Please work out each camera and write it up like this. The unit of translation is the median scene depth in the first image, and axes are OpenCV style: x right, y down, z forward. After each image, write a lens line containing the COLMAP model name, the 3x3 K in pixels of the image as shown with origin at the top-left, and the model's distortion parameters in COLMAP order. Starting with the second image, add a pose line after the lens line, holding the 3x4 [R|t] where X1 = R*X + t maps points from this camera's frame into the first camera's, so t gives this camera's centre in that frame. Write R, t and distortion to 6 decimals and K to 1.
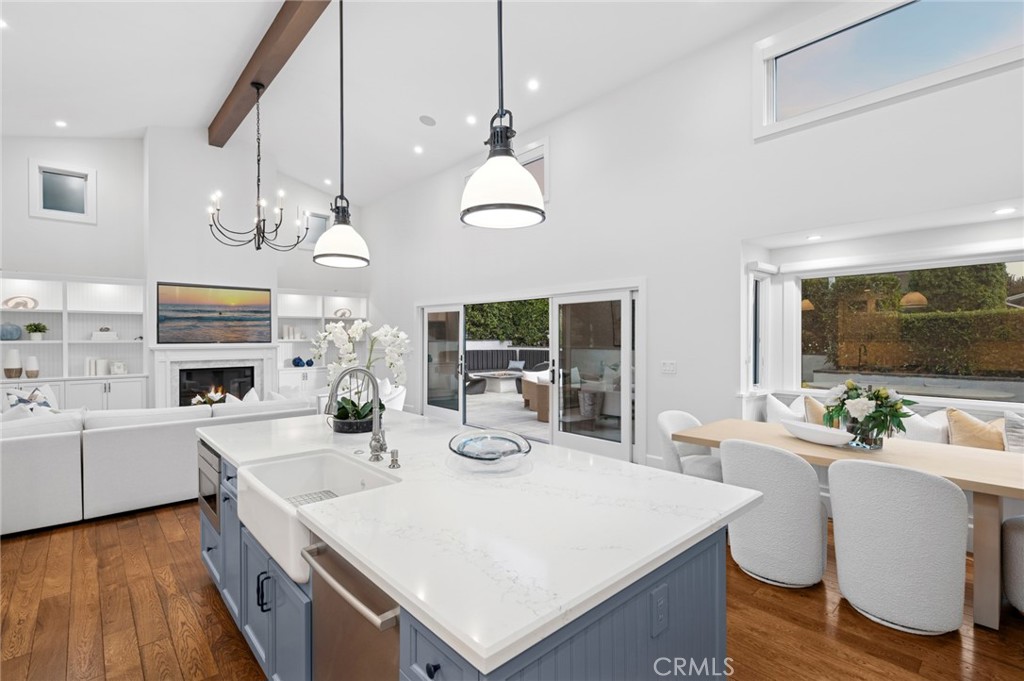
lens RADIAL K [[473.4, 0, 512.0], [0, 473.4, 340.5], [0, 0, 1]] dist [0.001978, 0.000139]
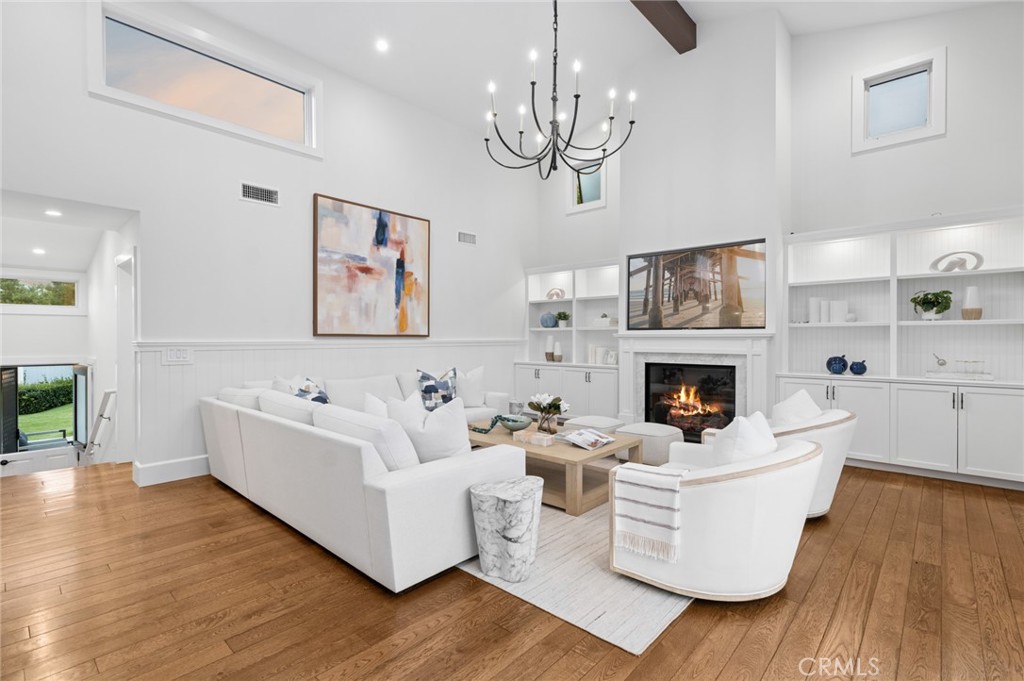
lens RADIAL K [[473.4, 0, 512.0], [0, 473.4, 340.5], [0, 0, 1]] dist [0.001978, 0.000139]
pose [[0.103303, 0.006090, -0.994631, 0.052043], [-0.010191, 0.999935, 0.005064, 0.022892], [0.994598, 0.009613, 0.103358, 0.713421]]
